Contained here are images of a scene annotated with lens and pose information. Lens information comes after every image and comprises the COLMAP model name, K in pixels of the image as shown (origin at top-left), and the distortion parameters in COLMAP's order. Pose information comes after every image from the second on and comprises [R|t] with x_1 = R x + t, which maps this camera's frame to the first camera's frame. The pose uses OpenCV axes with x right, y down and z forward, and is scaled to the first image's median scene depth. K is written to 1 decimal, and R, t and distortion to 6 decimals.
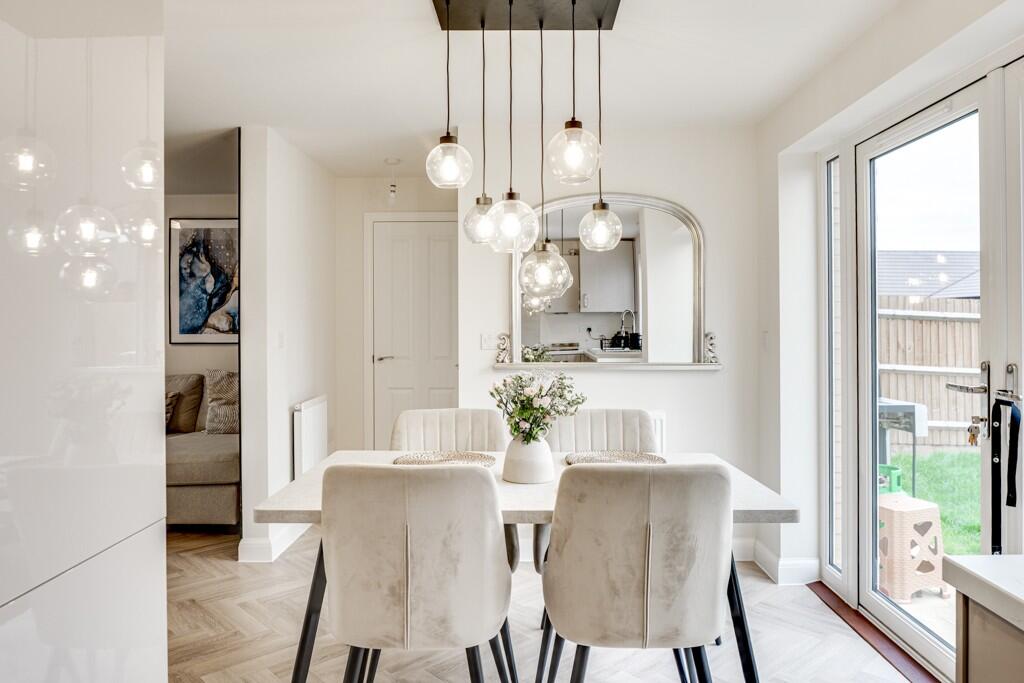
lens RADIAL K [[706.8, 0, 509.8], [0, 706.8, 317.0], [0, 0, 1]] dist [-0.020976, 0.001173]
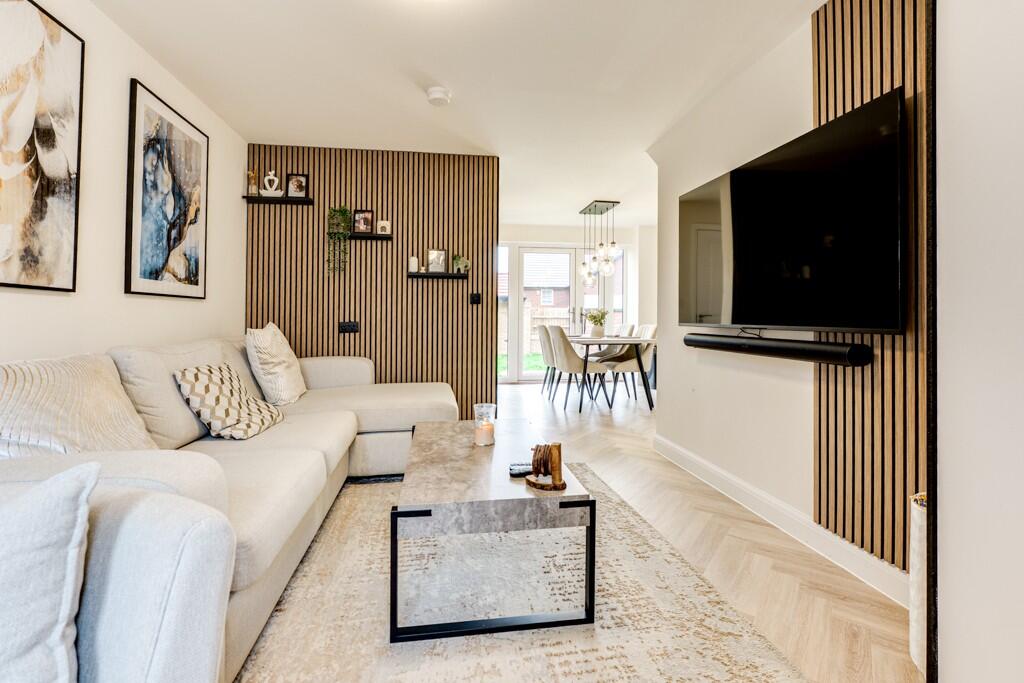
lens RADIAL K [[459.8, 0, 517.2], [0, 459.8, 309.4], [0, 0, 1]] dist [-0.000633, 0.000000]
pose [[-0.185399, 0.016496, 0.982525, -0.914333], [-0.008029, 0.999800, -0.018301, 0.055593], [-0.982630, -0.011282, -0.185230, 0.756715]]
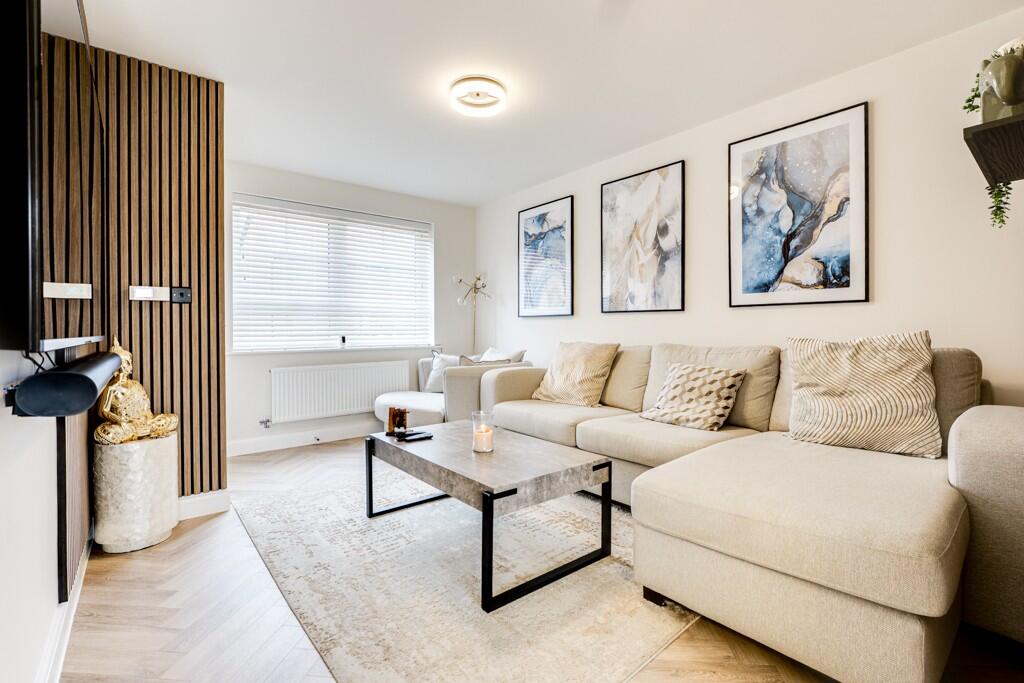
lens RADIAL K [[460.8, 0, 523.6], [0, 460.8, 330.3], [0, 0, 1]] dist [-0.001640, -0.000049]
pose [[0.660137, -0.001327, -0.751144, -0.253156], [0.010934, 0.999909, 0.007842, 0.057072], [0.751066, -0.013390, 0.660092, 0.495988]]
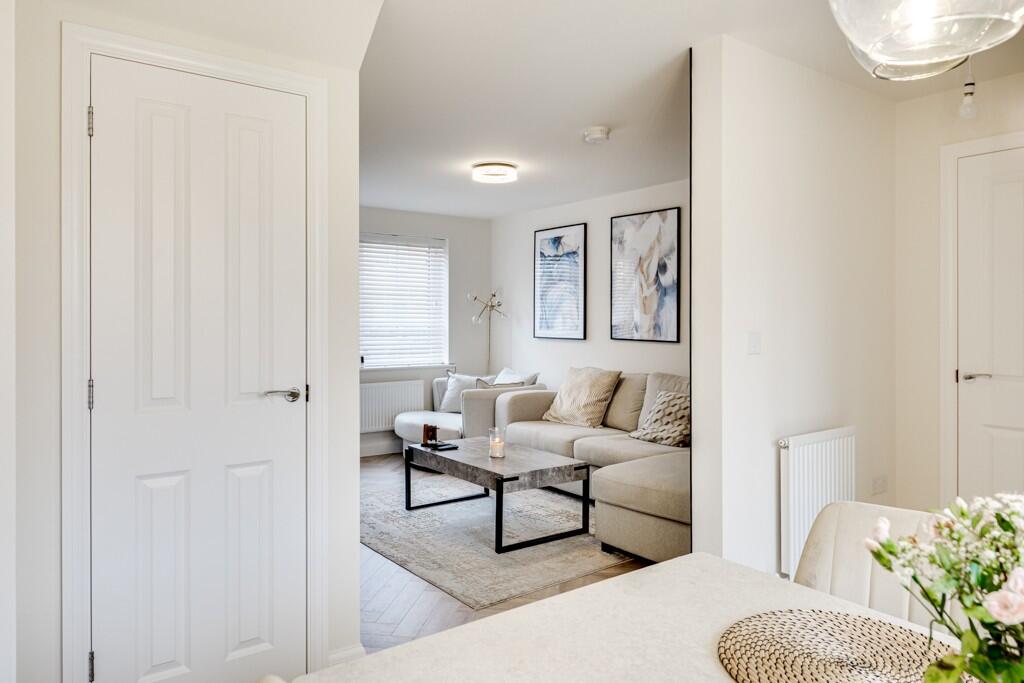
lens RADIAL K [[683.1, 0, 516.9], [0, 683.1, 322.3], [0, 0, 1]] dist [-0.000011, -0.000040]
pose [[0.613038, 0.004831, -0.790039, 0.042332], [0.003793, 0.999952, 0.009058, 0.004130], [0.790044, -0.008549, 0.612990, 0.280669]]
